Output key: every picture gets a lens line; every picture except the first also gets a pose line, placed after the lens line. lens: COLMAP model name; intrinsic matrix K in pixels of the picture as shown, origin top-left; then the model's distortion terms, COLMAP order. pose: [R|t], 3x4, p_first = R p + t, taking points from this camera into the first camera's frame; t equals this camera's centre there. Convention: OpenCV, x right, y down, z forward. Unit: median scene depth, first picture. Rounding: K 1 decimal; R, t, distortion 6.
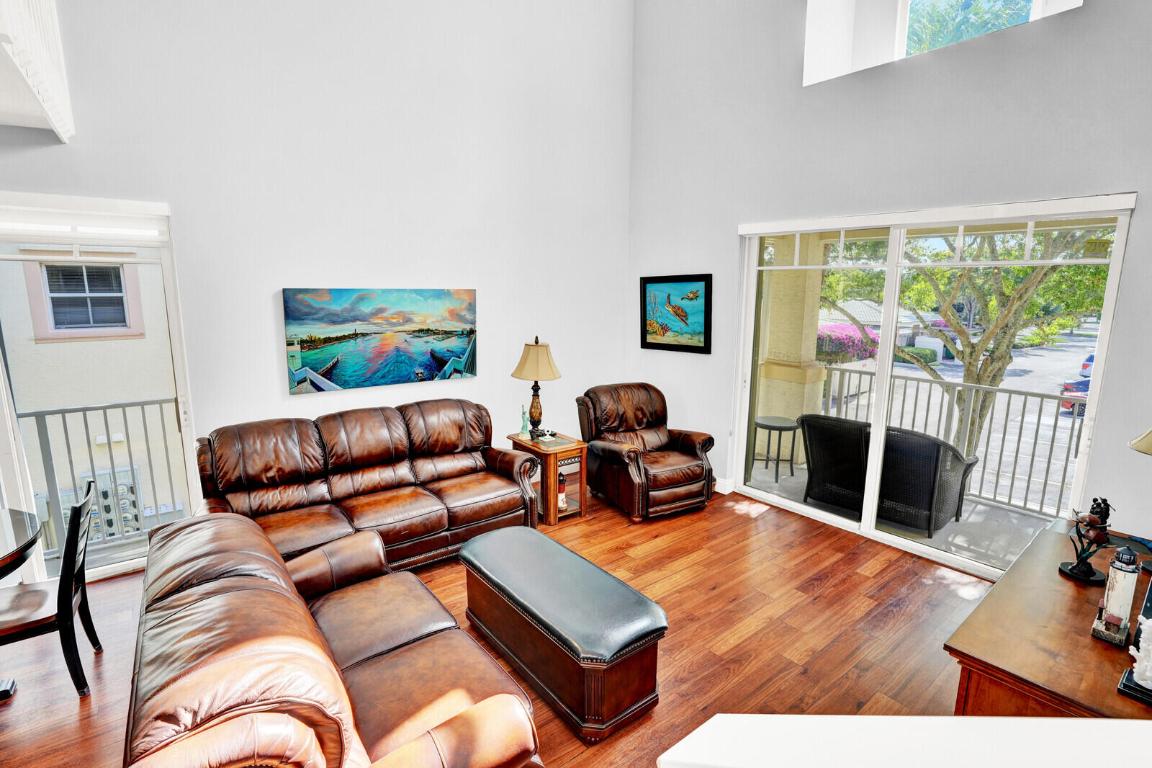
lens RADIAL K [[540.3, 0, 577.7], [0, 540.3, 374.9], [0, 0, 1]] dist [-0.069354, 0.026471]
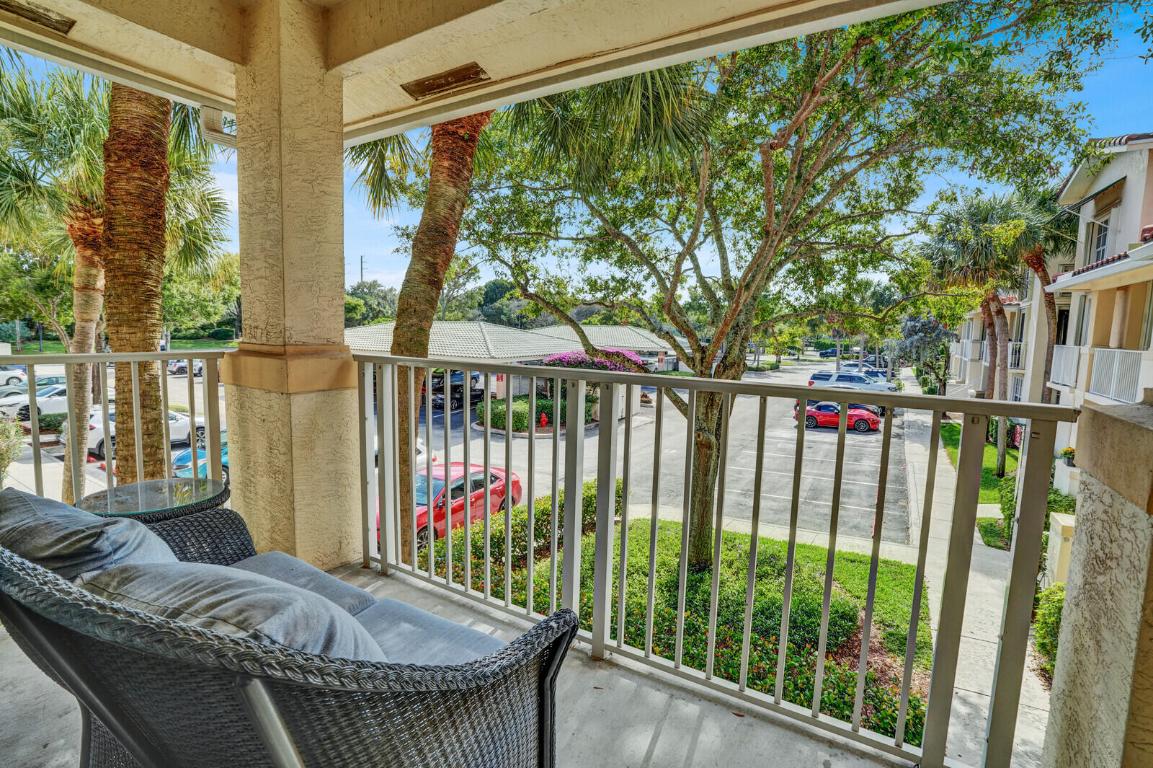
lens RADIAL K [[540.8, 0, 576.5], [0, 540.8, 384.0], [0, 0, 1]] dist [-0.067143, 0.027106]
pose [[0.933106, -0.027084, 0.358580, 0.533751], [0.043578, 0.998327, -0.037996, 0.037946], [-0.356951, 0.051081, 0.932726, 0.581458]]
